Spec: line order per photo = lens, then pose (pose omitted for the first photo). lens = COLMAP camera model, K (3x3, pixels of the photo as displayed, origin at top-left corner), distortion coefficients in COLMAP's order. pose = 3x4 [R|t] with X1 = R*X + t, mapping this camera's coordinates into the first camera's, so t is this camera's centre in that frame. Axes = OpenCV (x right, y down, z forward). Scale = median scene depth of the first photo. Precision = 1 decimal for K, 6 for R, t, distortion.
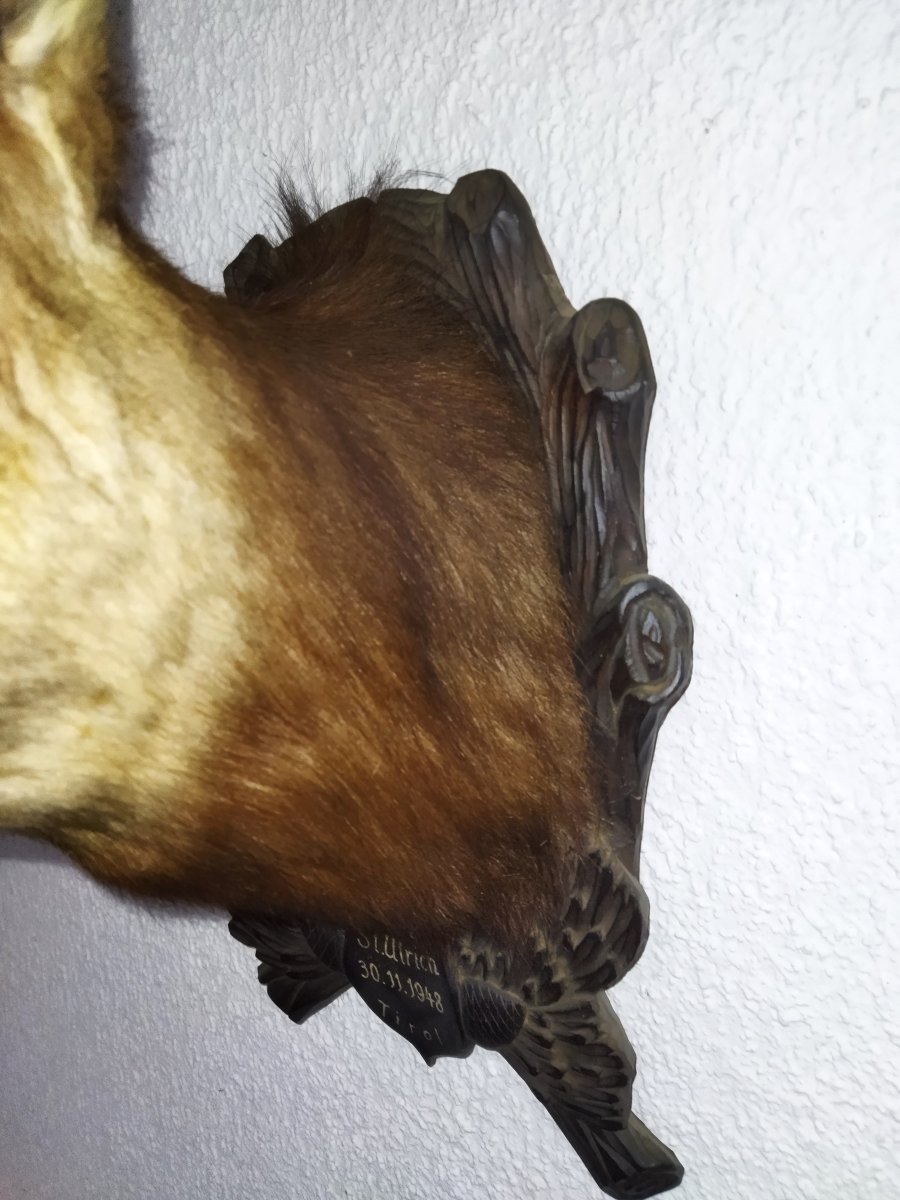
lens RADIAL K [[907.2, 0, 454.5], [0, 907.2, 594.9], [0, 0, 1]] dist [0.069069, -0.117891]
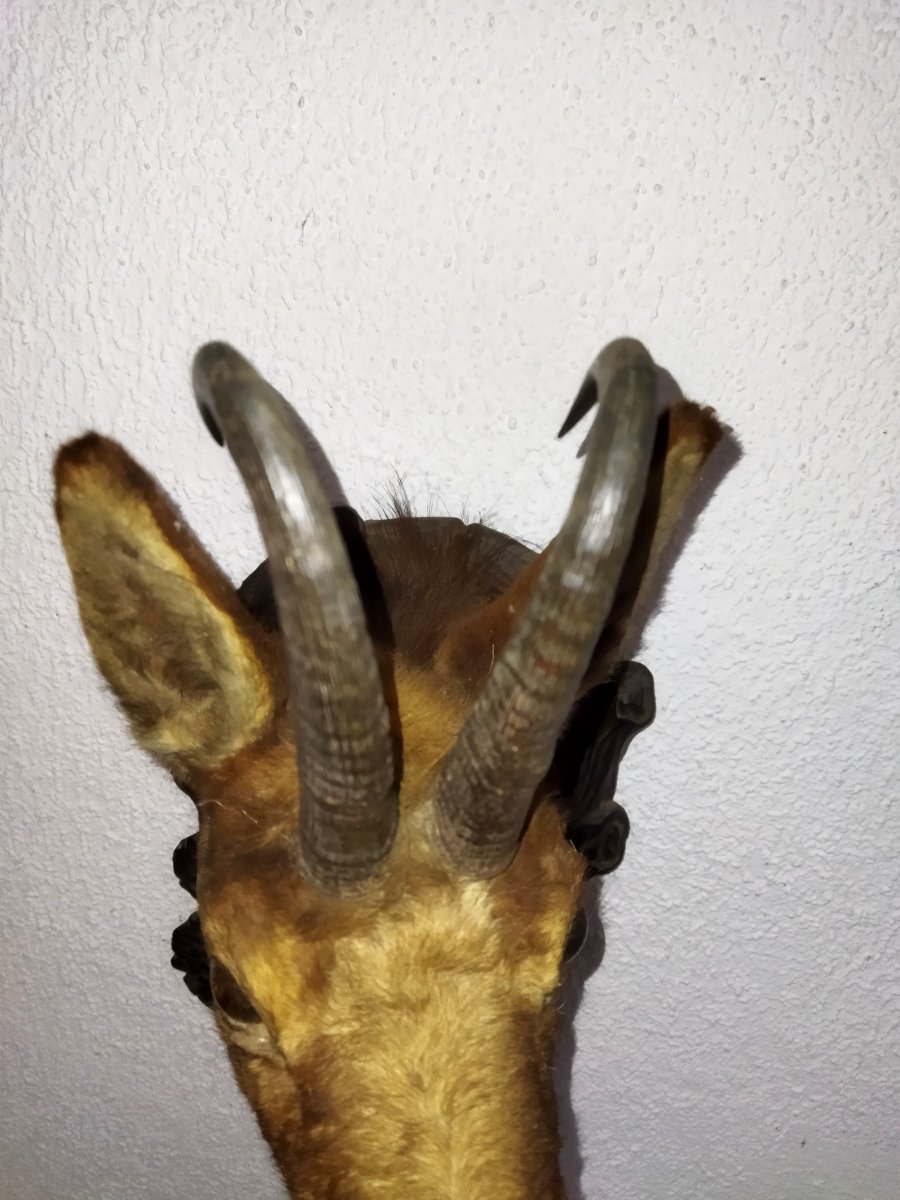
lens RADIAL K [[907.2, 0, 450.0], [0, 907.2, 600.0], [0, 0, 1]] dist [0.089940, -0.152748]
pose [[0.827340, -0.009882, 0.561615, -0.944592], [-0.156405, 0.956249, 0.247233, -0.717911], [-0.539487, -0.292386, 0.789597, -0.078755]]
